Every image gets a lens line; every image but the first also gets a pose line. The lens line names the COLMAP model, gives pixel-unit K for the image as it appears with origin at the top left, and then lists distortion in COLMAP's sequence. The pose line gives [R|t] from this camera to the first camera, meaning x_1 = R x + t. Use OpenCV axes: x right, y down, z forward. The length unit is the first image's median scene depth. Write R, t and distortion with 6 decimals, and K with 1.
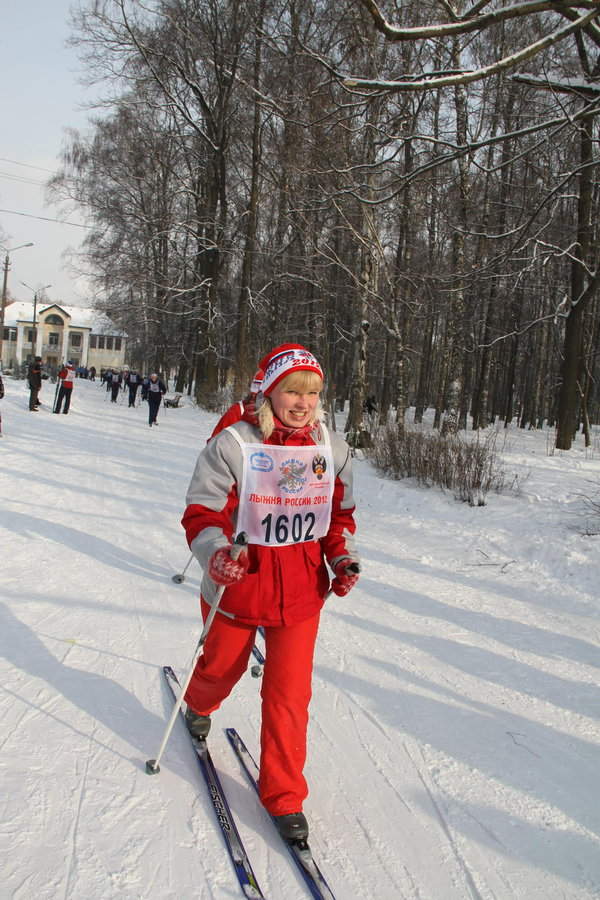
lens RADIAL K [[756.2, 0, 289.0], [0, 756.2, 470.5], [0, 0, 1]] dist [-0.182031, 0.155109]
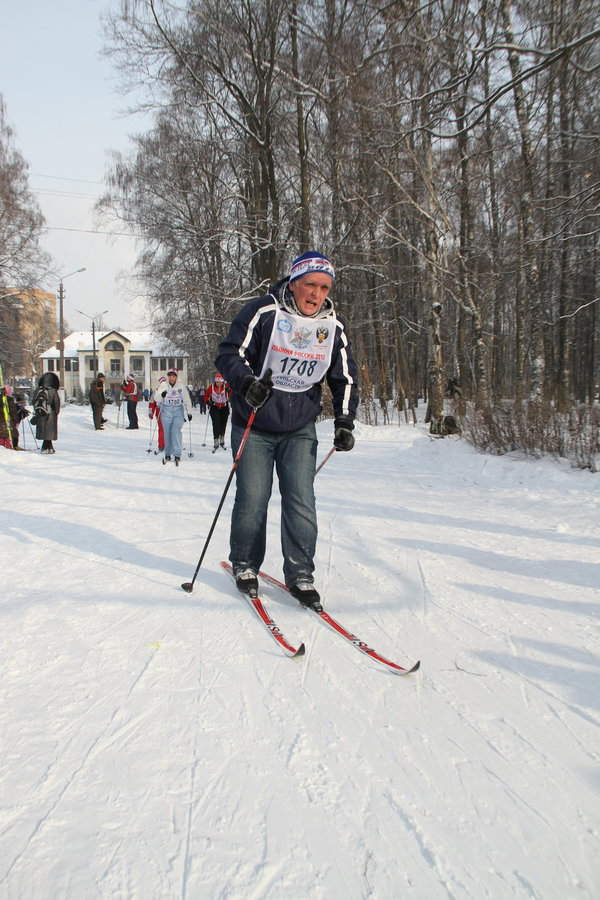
lens RADIAL K [[767.3, 0, 292.9], [0, 767.3, 469.4], [0, 0, 1]] dist [-0.170337, 0.155944]
pose [[0.992039, -0.088935, -0.089157, -0.005127], [0.087441, 0.995958, -0.020532, 0.006092], [0.090623, 0.012572, 0.995806, 0.017894]]
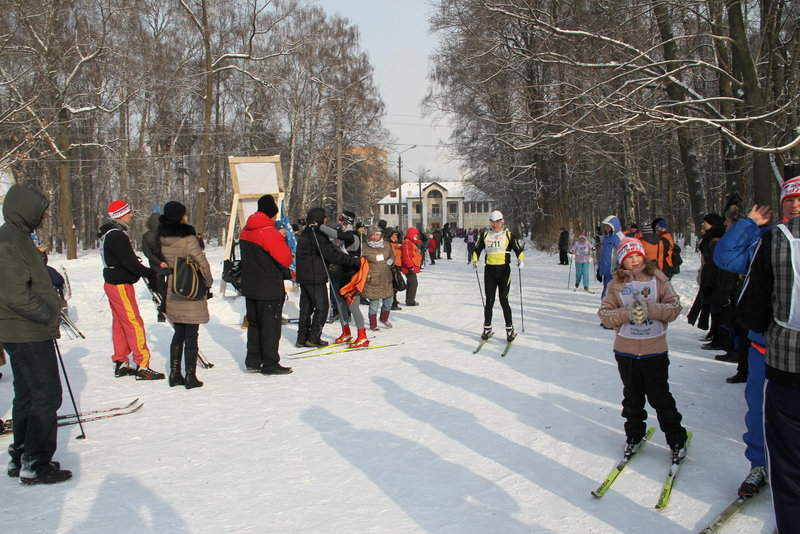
lens RADIAL K [[682.1, 0, 399.2], [0, 682.1, 292.3], [0, 0, 1]] dist [-0.170337, 0.155944]
pose [[0.929913, -0.080650, -0.358827, 0.063404], [0.069081, 0.996597, -0.044969, 0.027093], [0.361233, 0.017029, 0.932320, -0.218718]]
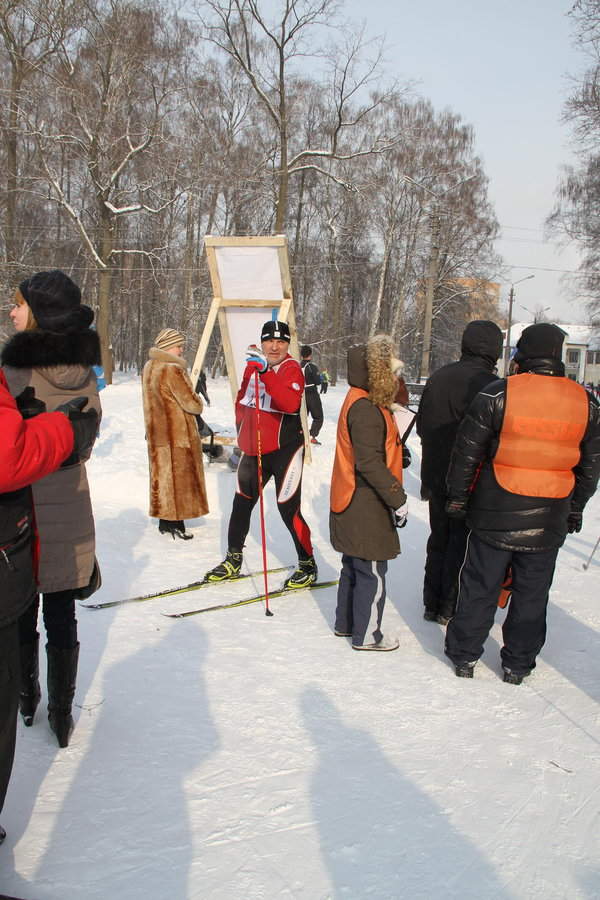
lens RADIAL K [[757.9, 0, 289.7], [0, 757.9, 471.8], [0, 0, 1]] dist [-0.184321, 0.161999]
pose [[0.800702, 0.022687, -0.598633, 0.036583], [-0.033871, 0.999399, -0.007429, 0.015243], [0.598104, 0.026225, 0.800989, -0.131187]]
